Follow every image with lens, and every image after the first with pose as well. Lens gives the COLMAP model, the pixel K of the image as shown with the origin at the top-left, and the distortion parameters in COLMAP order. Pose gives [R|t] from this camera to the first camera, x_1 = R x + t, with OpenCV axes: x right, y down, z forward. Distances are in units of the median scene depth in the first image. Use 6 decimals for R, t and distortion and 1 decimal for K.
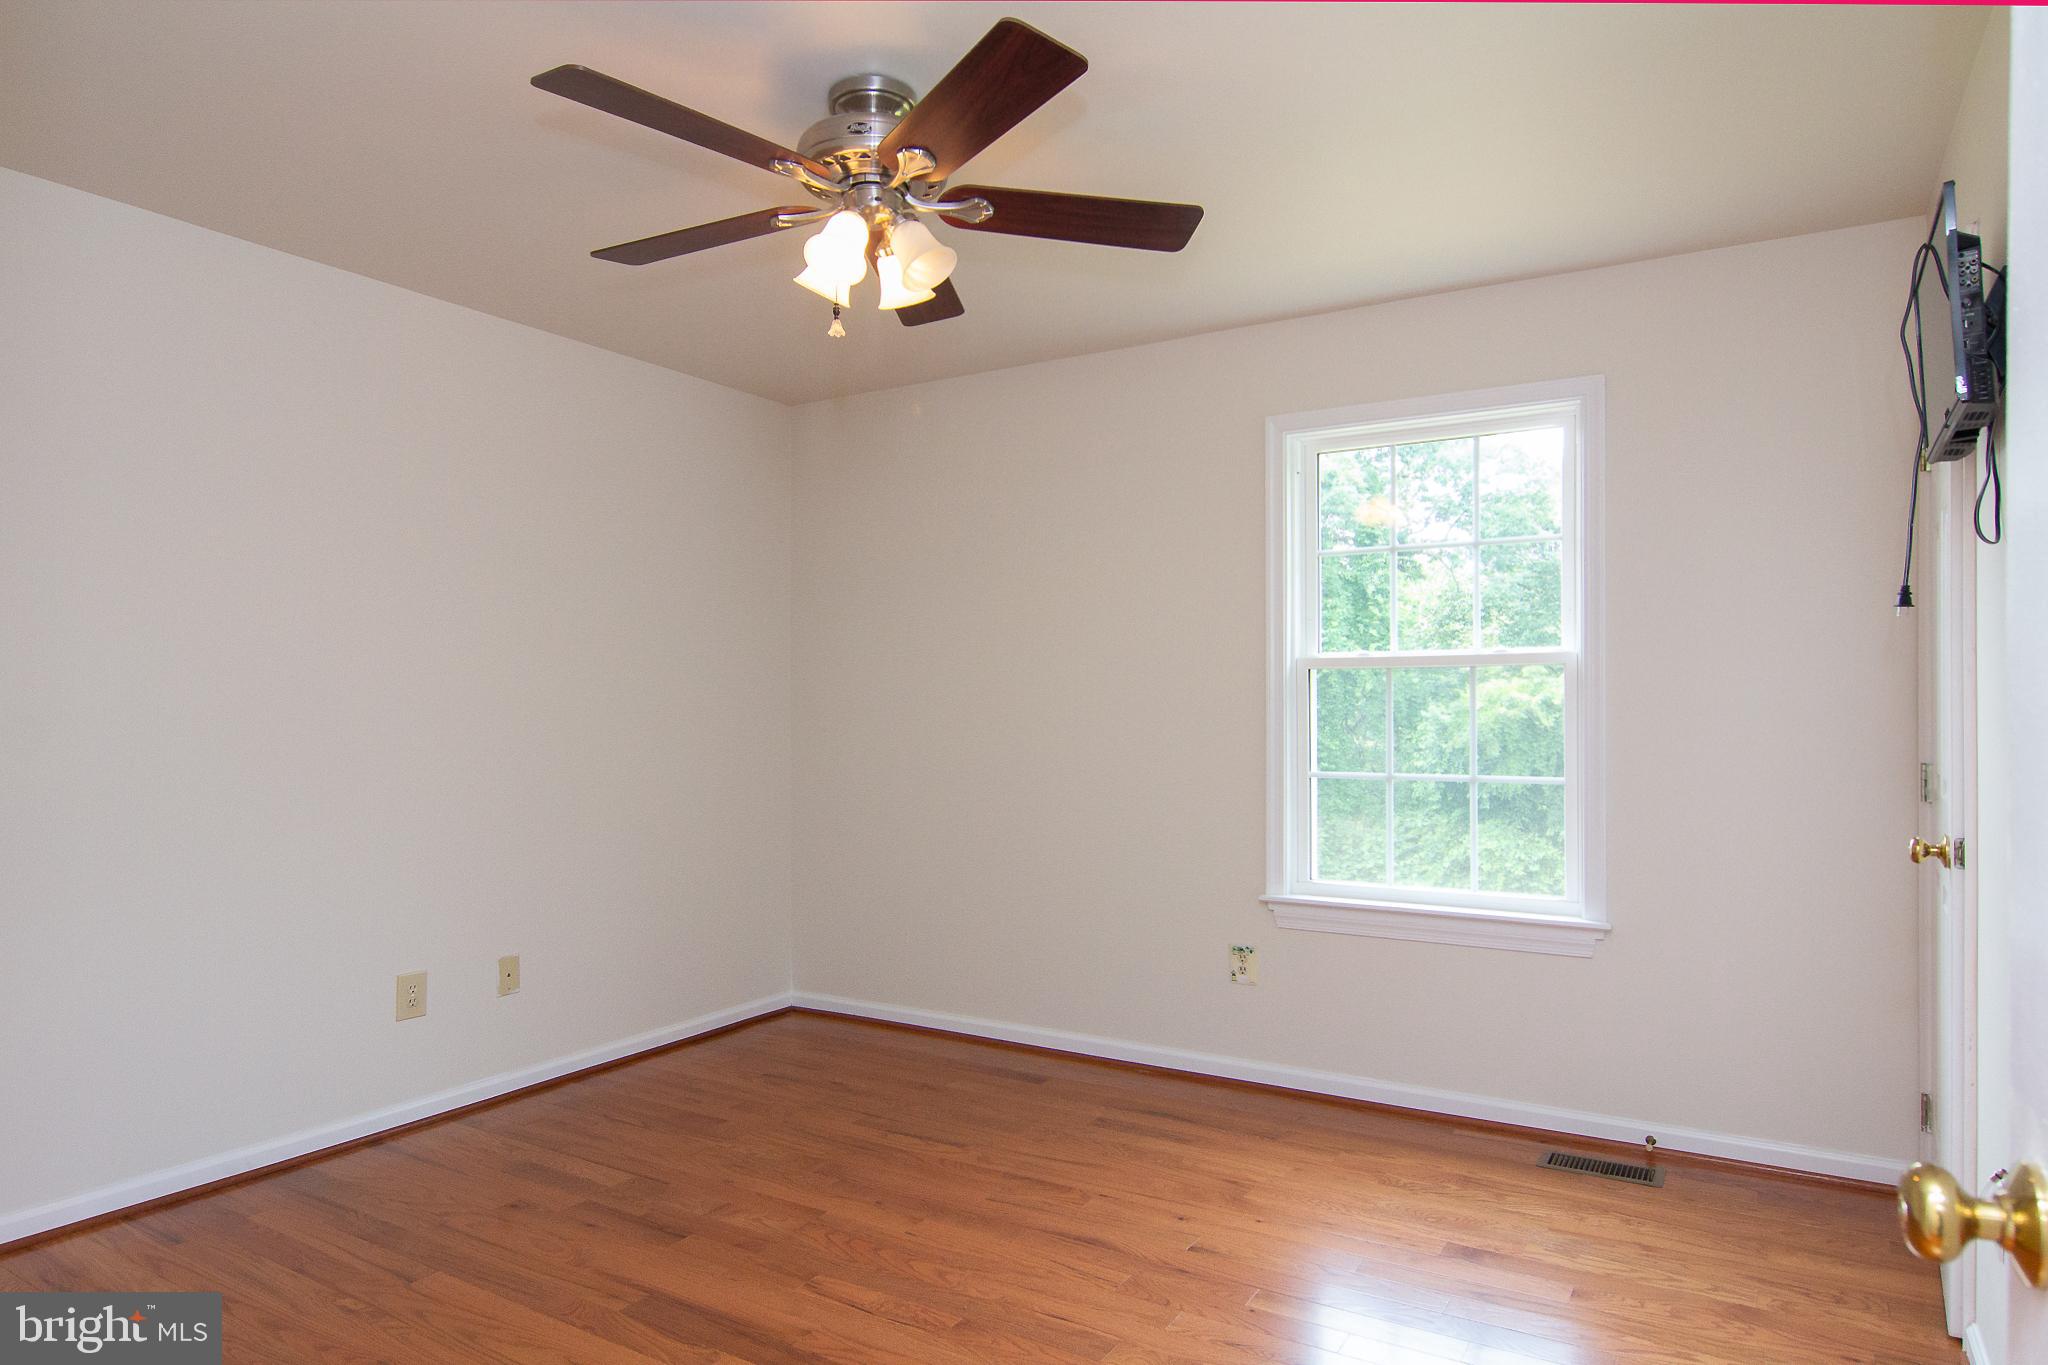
lens RADIAL K [[1181.9, 0, 1033.0], [0, 1181.9, 688.4], [0, 0, 1]] dist [-0.004075, -0.000733]
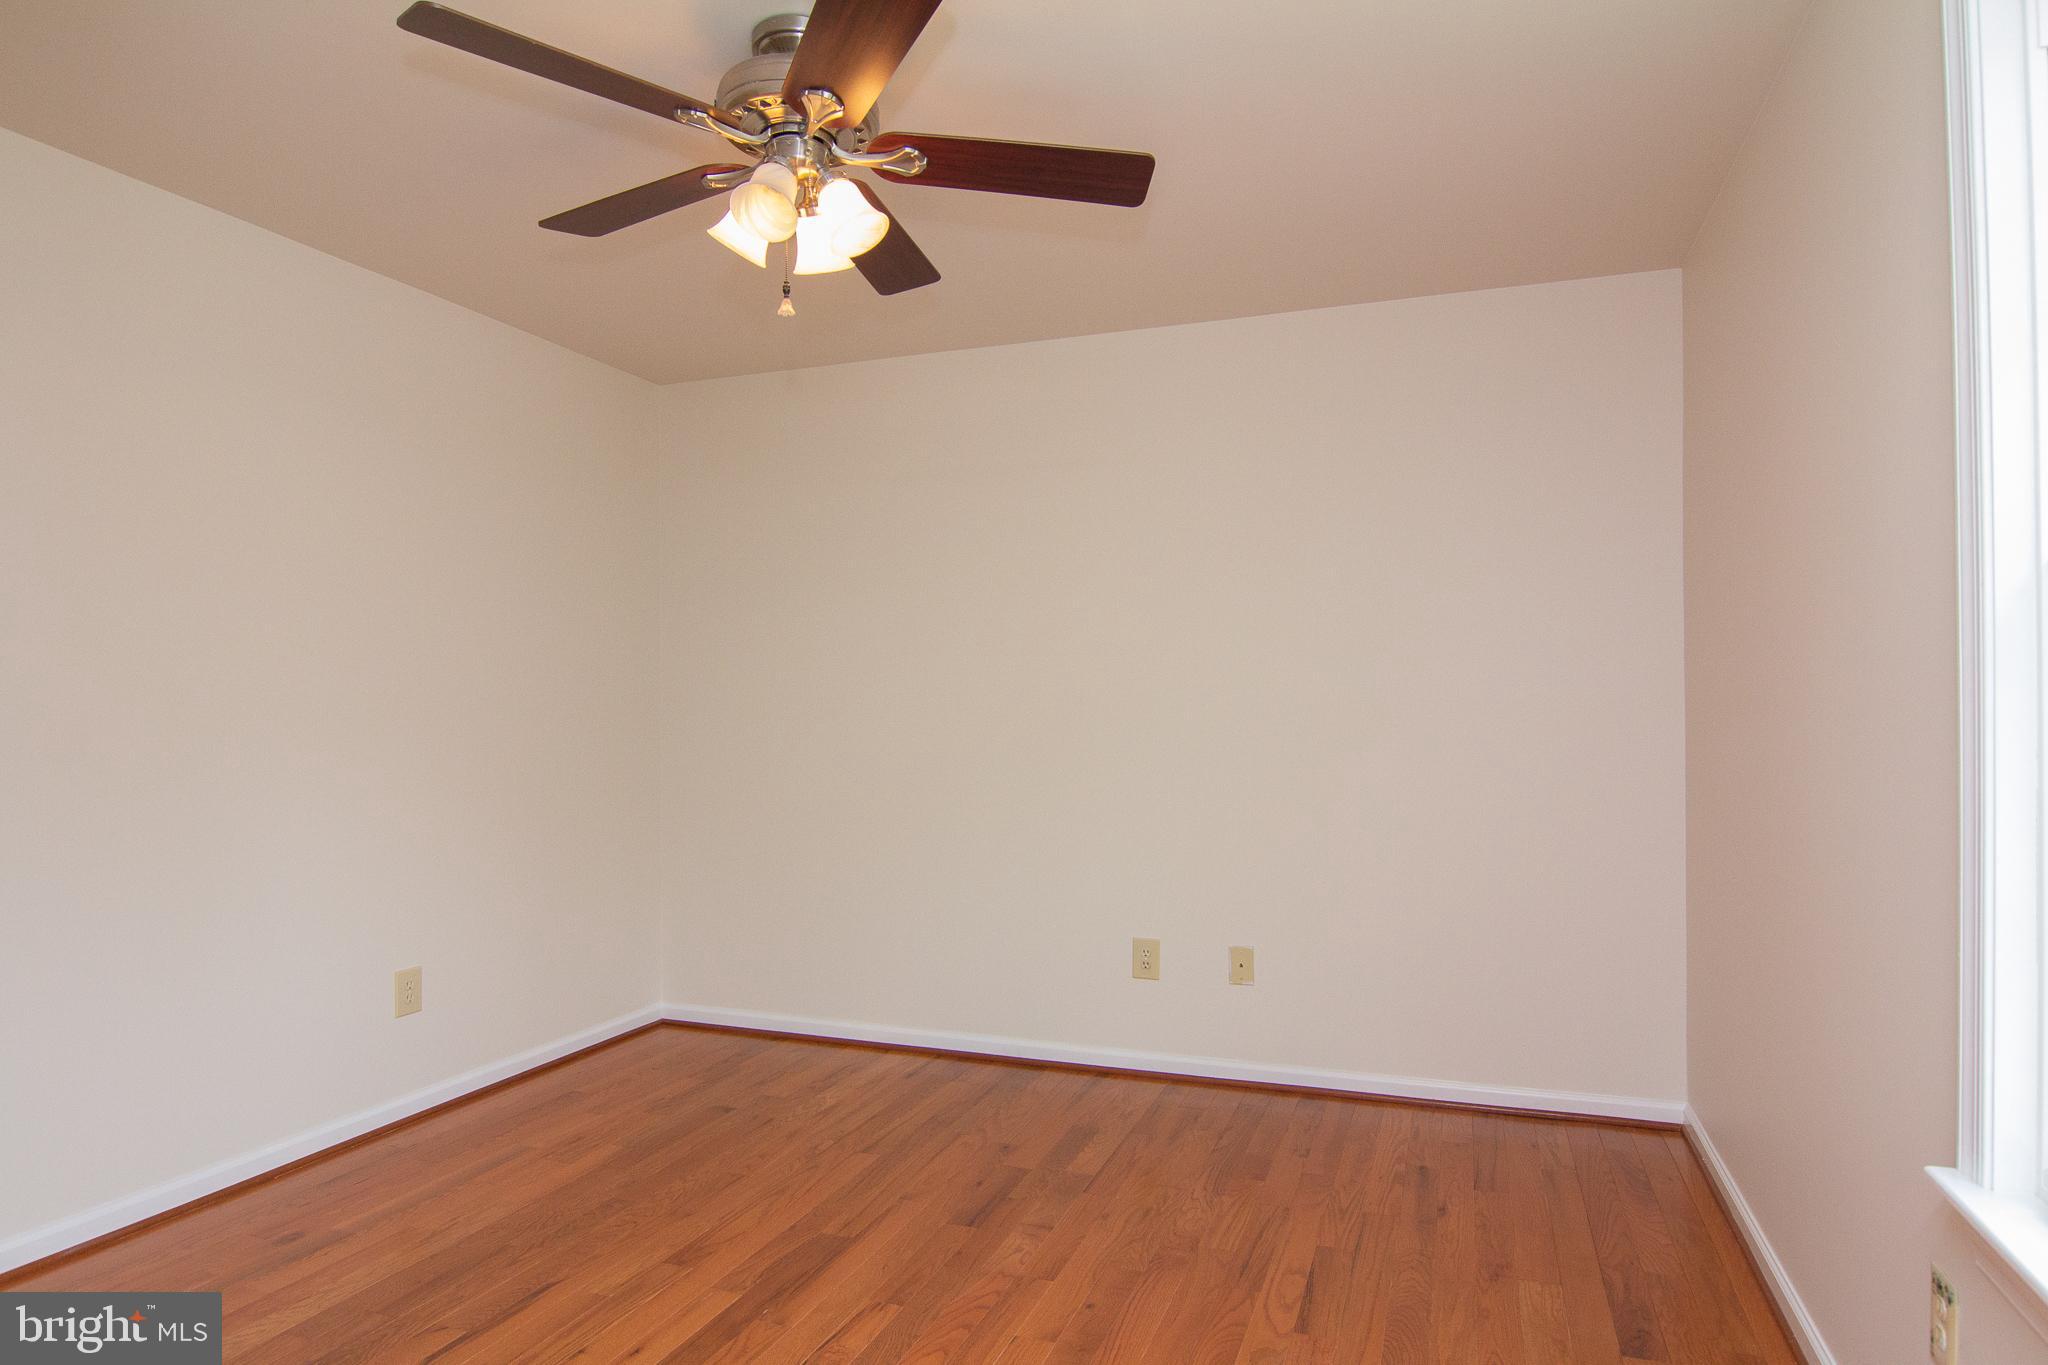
lens RADIAL K [[1181.9, 0, 1033.2], [0, 1181.9, 693.7], [0, 0, 1]] dist [-0.004075, -0.000733]
pose [[0.187856, -0.022536, -0.981938, 0.613730], [0.026191, 0.999496, -0.017928, 0.029227], [0.981847, -0.022350, 0.188352, 0.758650]]
